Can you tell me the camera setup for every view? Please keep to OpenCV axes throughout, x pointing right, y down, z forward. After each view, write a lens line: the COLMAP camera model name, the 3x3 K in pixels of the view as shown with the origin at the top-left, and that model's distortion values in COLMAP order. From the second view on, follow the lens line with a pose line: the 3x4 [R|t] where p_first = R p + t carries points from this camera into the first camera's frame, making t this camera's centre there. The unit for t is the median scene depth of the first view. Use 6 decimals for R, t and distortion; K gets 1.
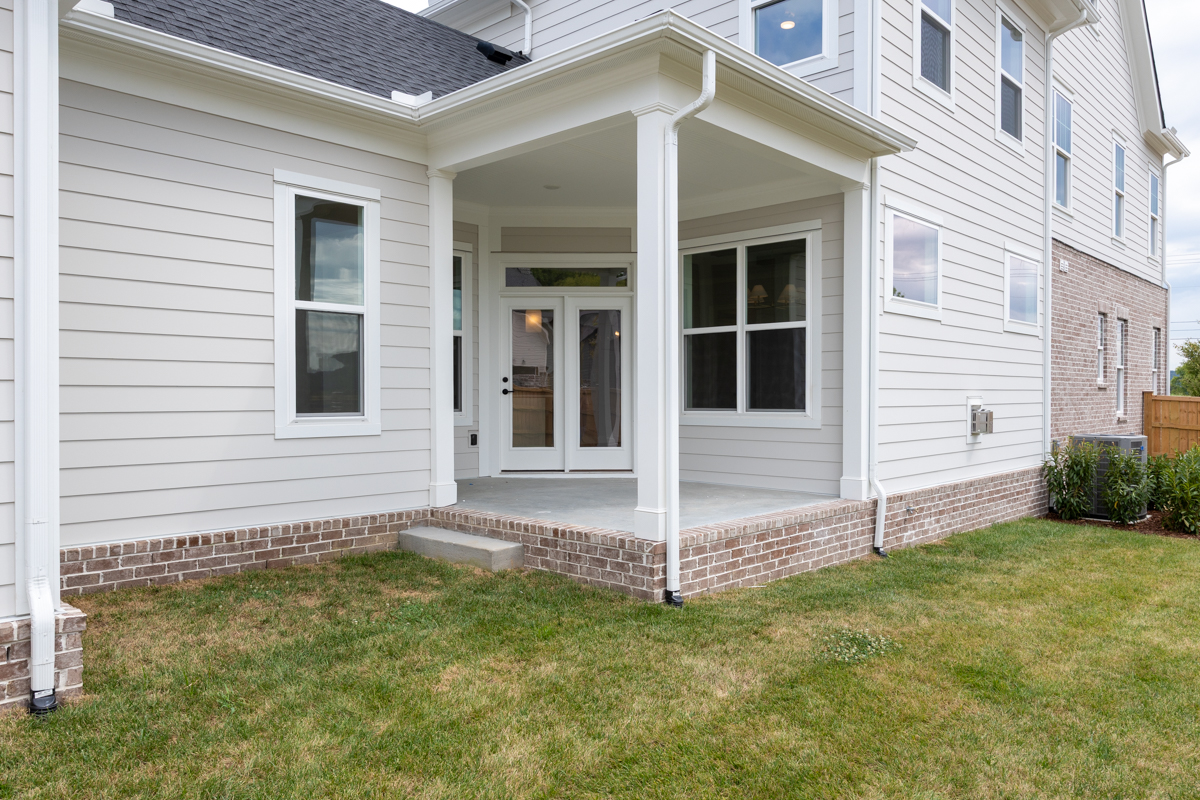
lens RADIAL K [[828.8, 0, 600.0], [0, 828.8, 400.0], [0, 0, 1]] dist [0.003700, 0.001903]
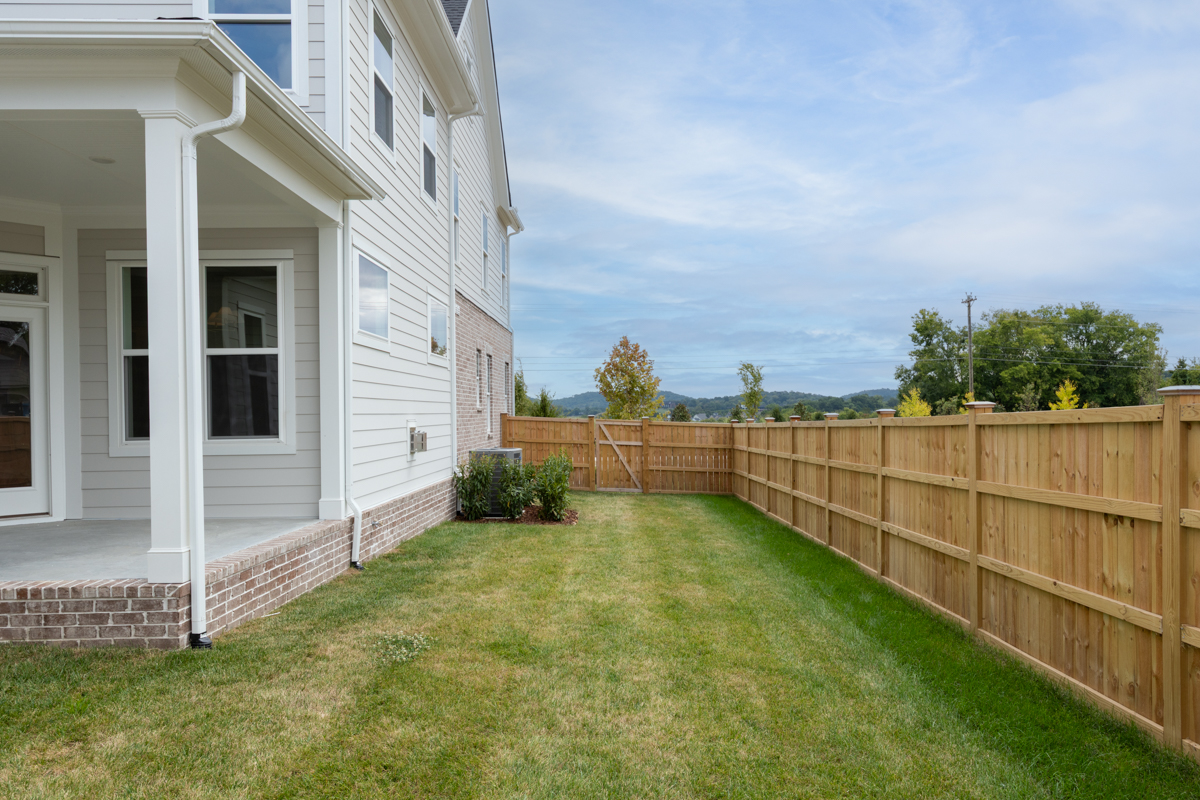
lens RADIAL K [[809.0, 0, 602.9], [0, 809.0, 413.5], [0, 0, 1]] dist [0.002048, 0.002079]
pose [[0.726651, -0.009885, 0.686936, -0.151841], [0.017242, 0.999844, -0.003850, -0.005063], [-0.686790, 0.014642, 0.726708, 0.012270]]
